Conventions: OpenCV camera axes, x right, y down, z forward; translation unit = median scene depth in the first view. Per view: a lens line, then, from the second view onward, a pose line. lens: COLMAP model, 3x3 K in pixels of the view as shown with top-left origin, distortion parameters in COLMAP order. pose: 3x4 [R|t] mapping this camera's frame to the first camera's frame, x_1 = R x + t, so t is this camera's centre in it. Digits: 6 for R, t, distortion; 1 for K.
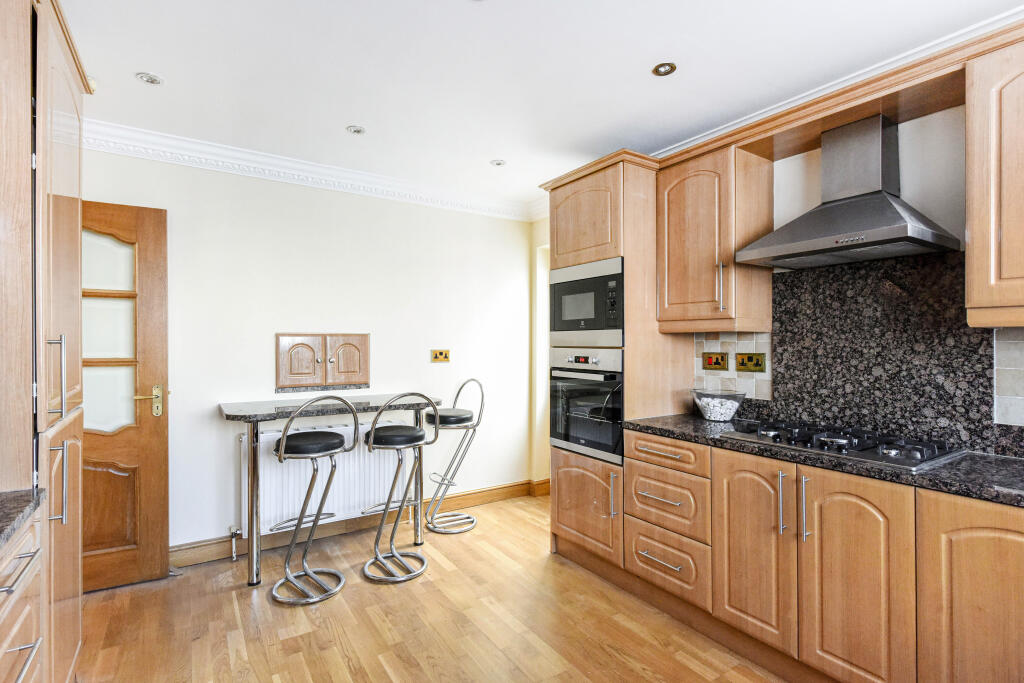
lens RADIAL K [[501.0, 0, 513.9], [0, 501.0, 344.1], [0, 0, 1]] dist [0.000605, 0.000295]
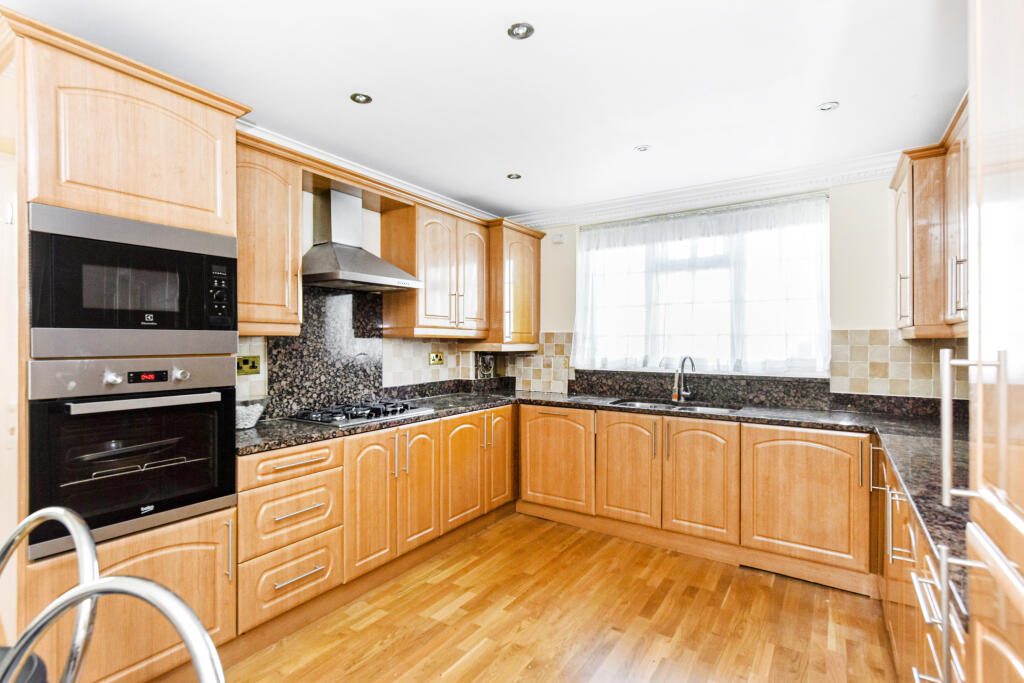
lens RADIAL K [[485.1, 0, 512.6], [0, 485.1, 339.3], [0, 0, 1]] dist [-0.003450, -0.000505]
pose [[-0.398522, 0.001265, 0.917158, -0.708799], [0.001261, 0.999999, -0.000832, -0.016236], [-0.917158, 0.000825, -0.398524, 0.990107]]
